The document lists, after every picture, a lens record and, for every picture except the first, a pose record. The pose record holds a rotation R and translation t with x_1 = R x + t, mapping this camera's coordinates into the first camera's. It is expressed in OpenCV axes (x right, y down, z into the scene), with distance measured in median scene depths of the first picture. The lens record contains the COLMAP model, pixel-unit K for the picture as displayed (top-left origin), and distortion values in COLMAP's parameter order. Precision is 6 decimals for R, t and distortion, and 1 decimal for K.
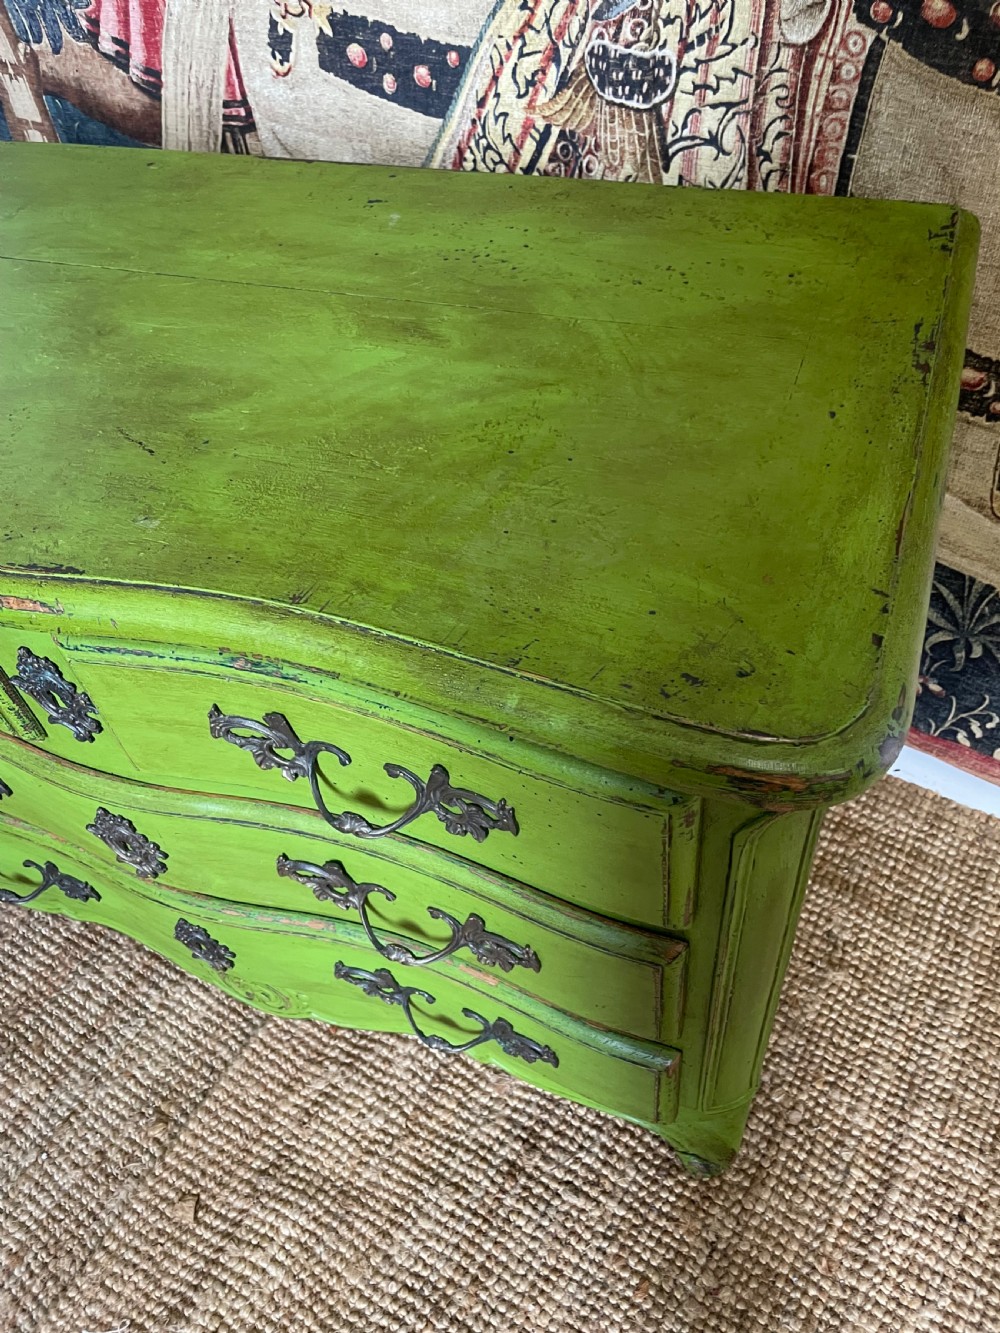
lens RADIAL K [[1022.6, 0, 507.4], [0, 1022.6, 656.0], [0, 0, 1]] dist [0.085544, -0.126942]
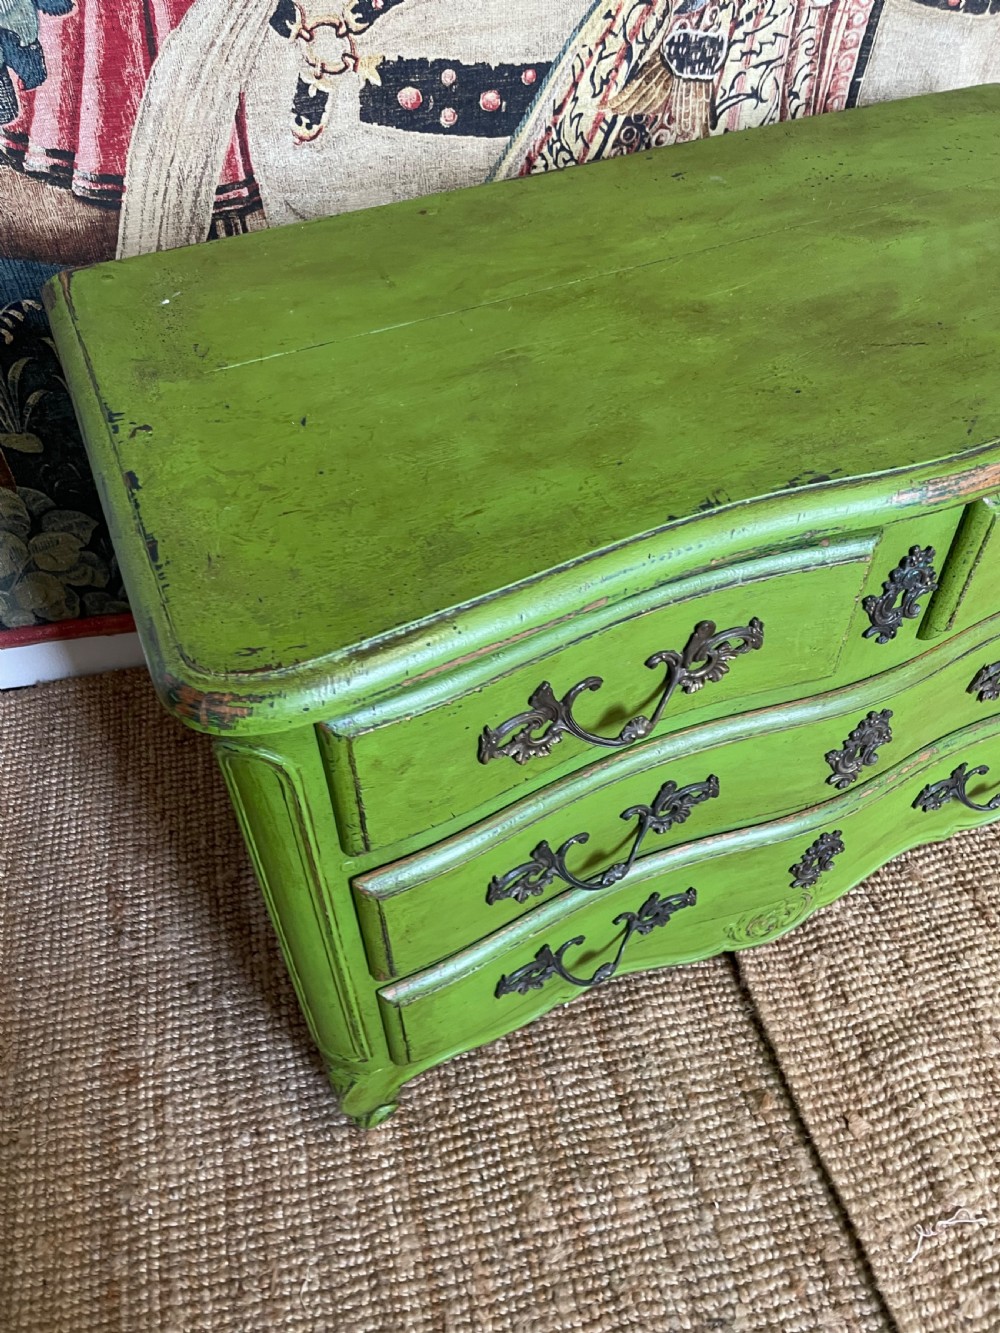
lens RADIAL K [[1022.6, 0, 495.3], [0, 1022.6, 656.6], [0, 0, 1]] dist [0.085544, -0.126942]
pose [[0.713070, -0.452950, 0.535133, -0.948301], [0.491645, 0.867213, 0.078909, -0.141945], [-0.499816, 0.206828, 0.841074, 0.211112]]
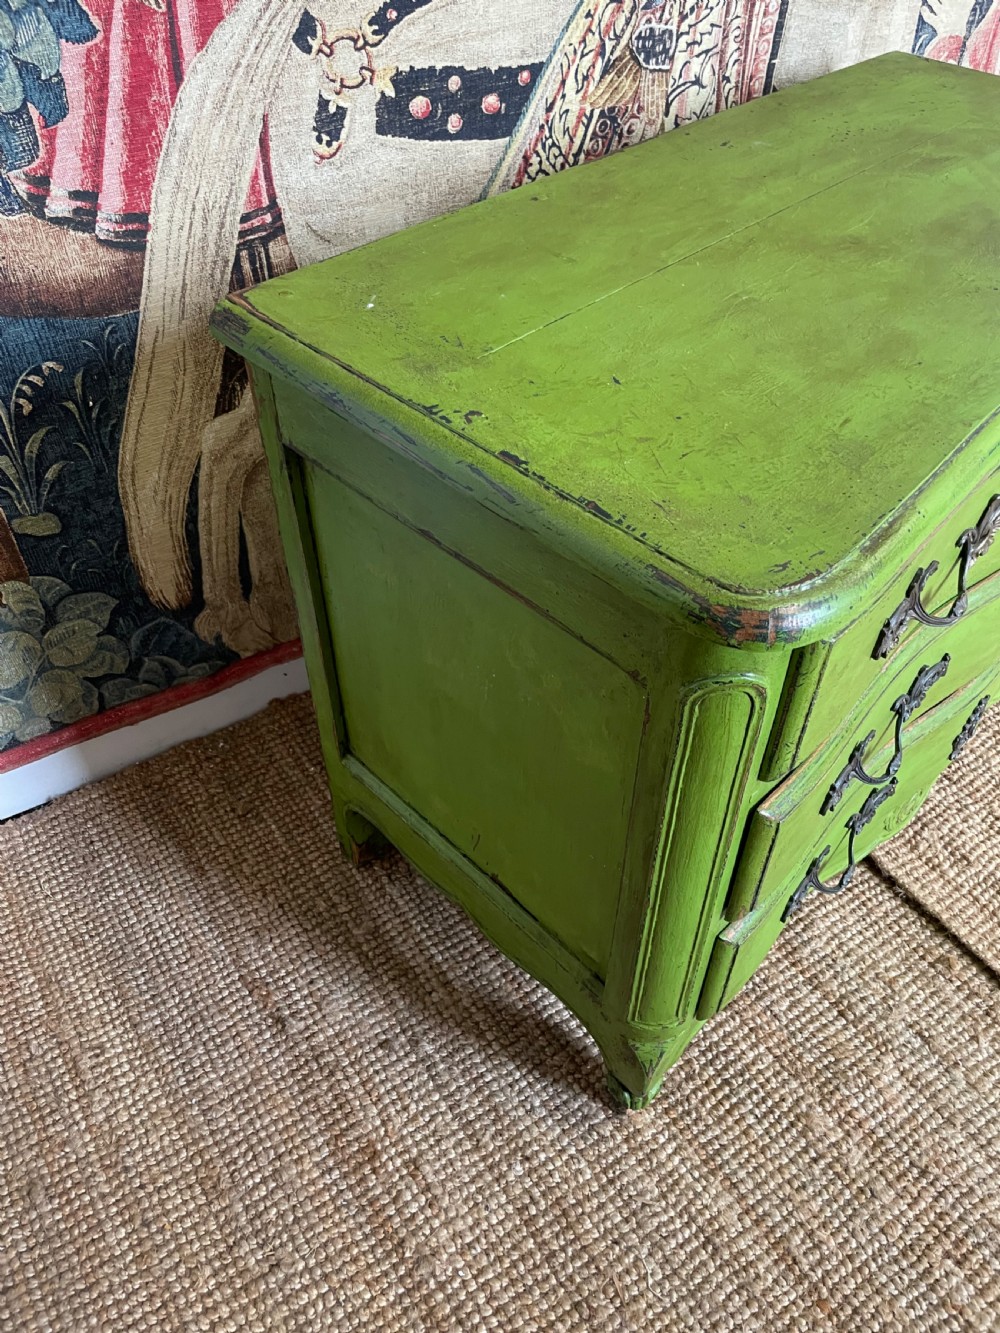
lens RADIAL K [[1022.6, 0, 512.3], [0, 1022.6, 654.5], [0, 0, 1]] dist [0.085544, -0.126942]
pose [[0.420441, -0.562091, 0.712238, -1.239336], [0.647888, 0.735544, 0.198030, -0.338144], [-0.635194, 0.378190, 0.673425, 0.469114]]
